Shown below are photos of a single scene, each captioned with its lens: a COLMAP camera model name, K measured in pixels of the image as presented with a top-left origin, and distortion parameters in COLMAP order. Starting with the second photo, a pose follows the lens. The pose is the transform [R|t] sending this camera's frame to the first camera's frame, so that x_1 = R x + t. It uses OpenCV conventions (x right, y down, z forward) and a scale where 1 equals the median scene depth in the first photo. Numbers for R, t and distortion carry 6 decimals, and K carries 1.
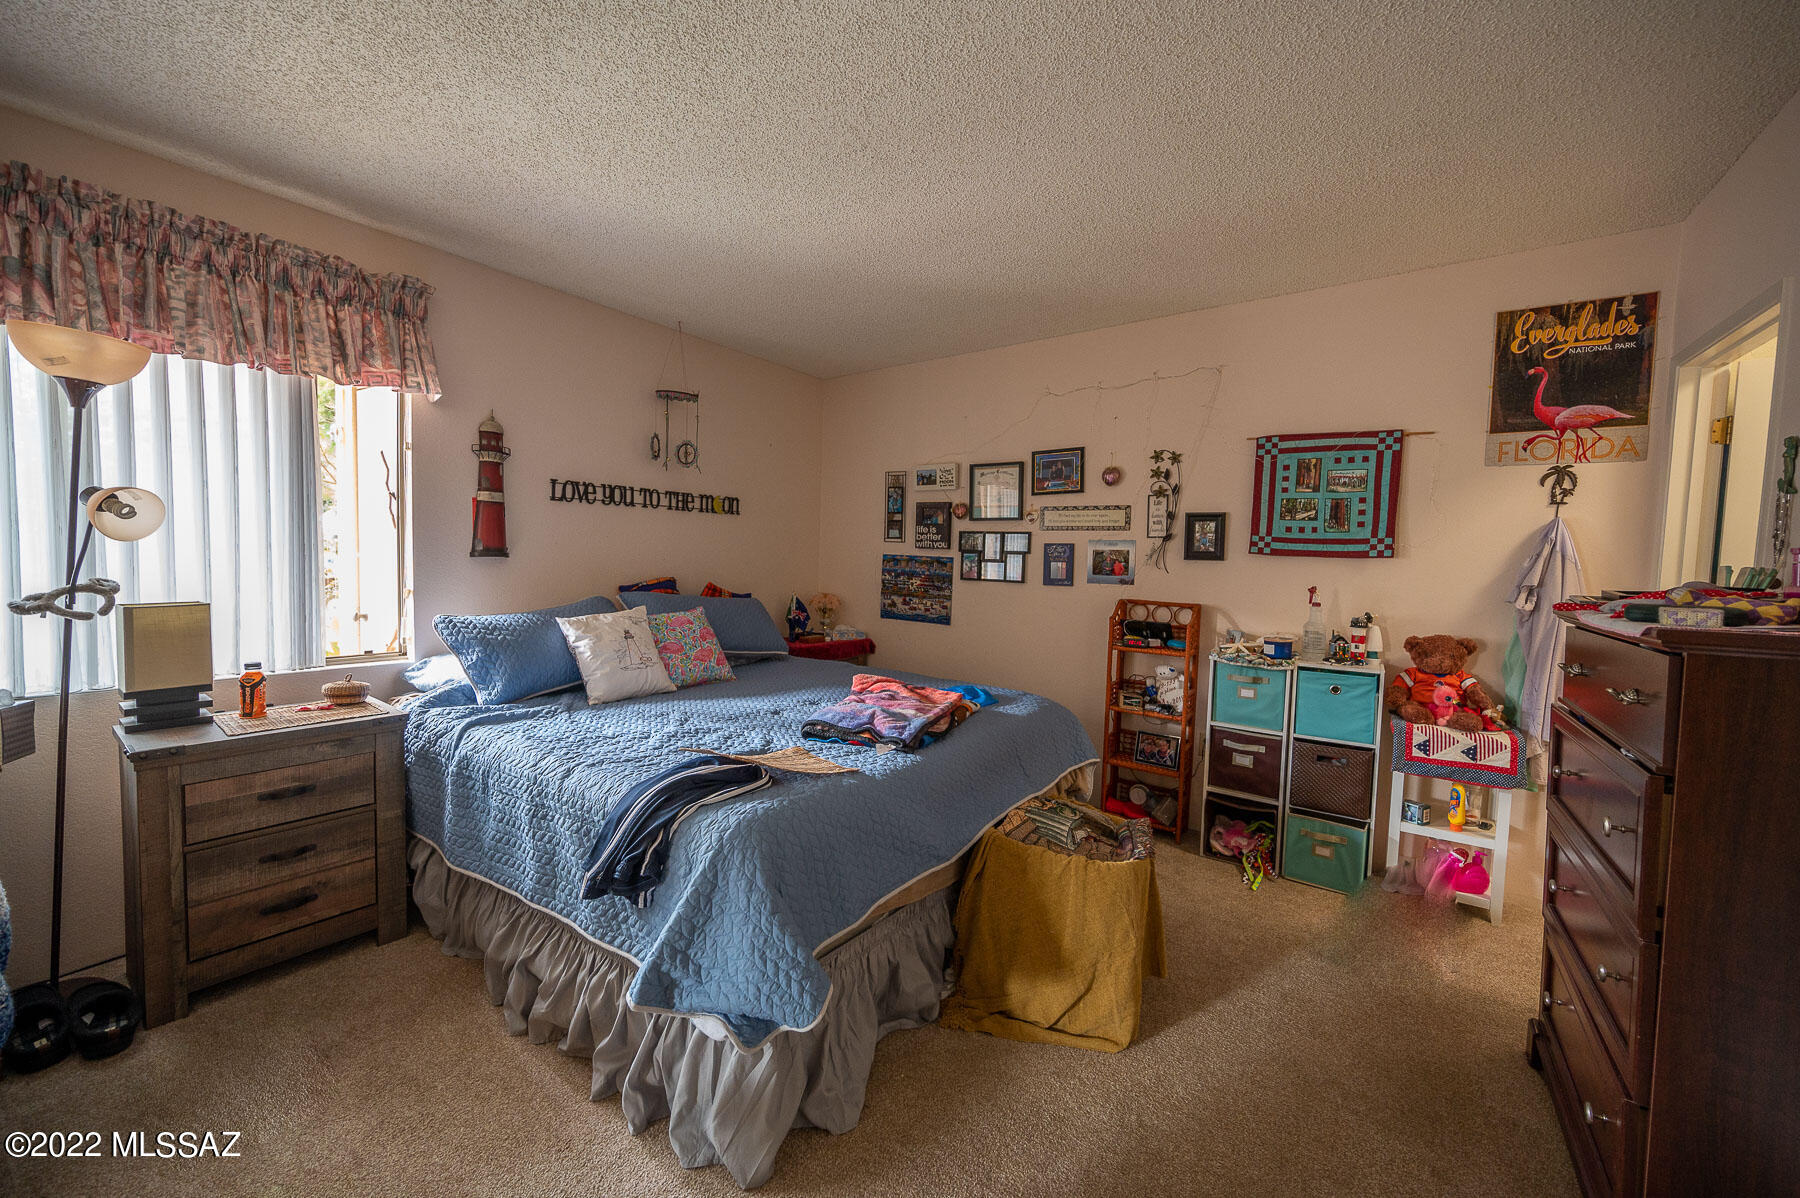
lens RADIAL K [[703.7, 0, 901.8], [0, 703.7, 595.9], [0, 0, 1]] dist [-0.002516, -0.000656]
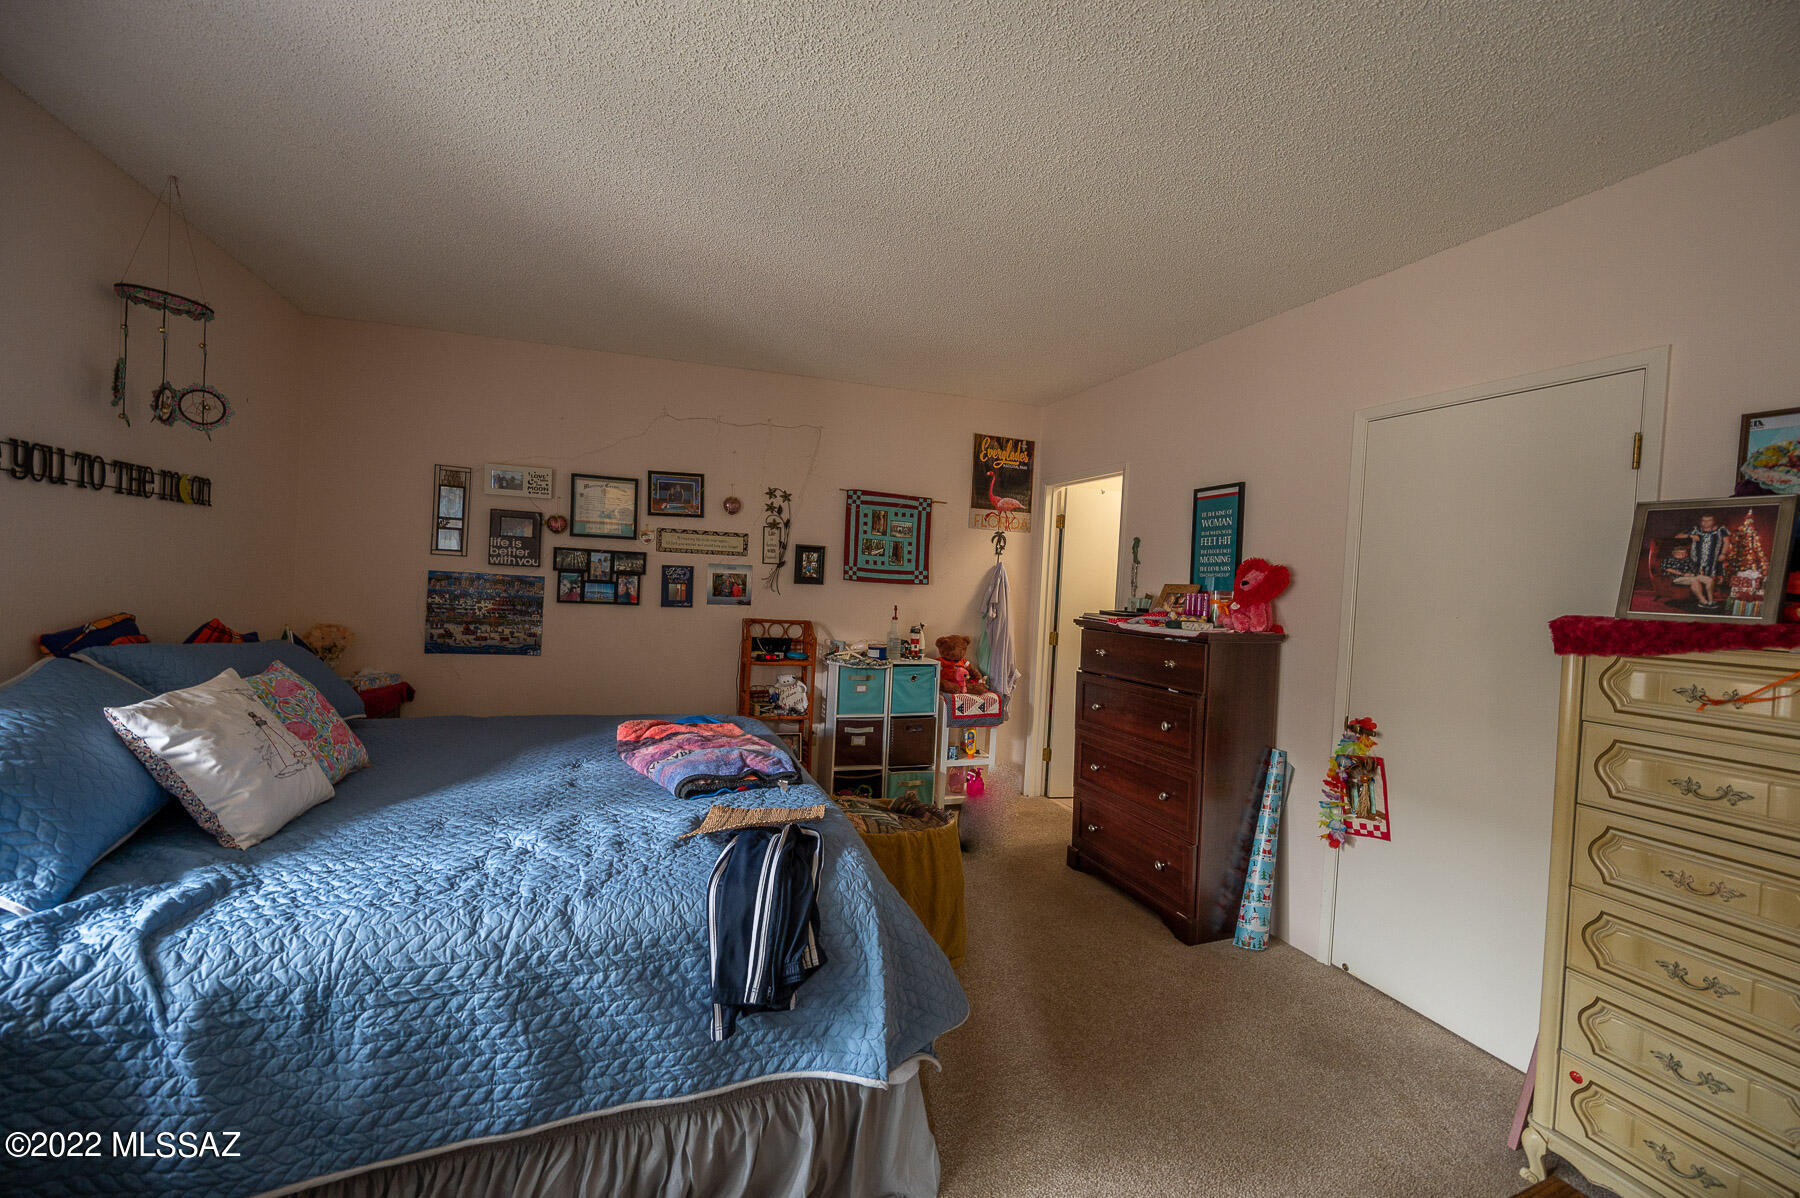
lens RADIAL K [[703.7, 0, 901.8], [0, 703.7, 595.9], [0, 0, 1]] dist [-0.002516, -0.000656]
pose [[0.567743, -0.016491, 0.823041, -0.487911], [0.016650, 0.999825, 0.008548, -0.038947], [-0.823038, 0.008851, 0.567918, 0.183689]]
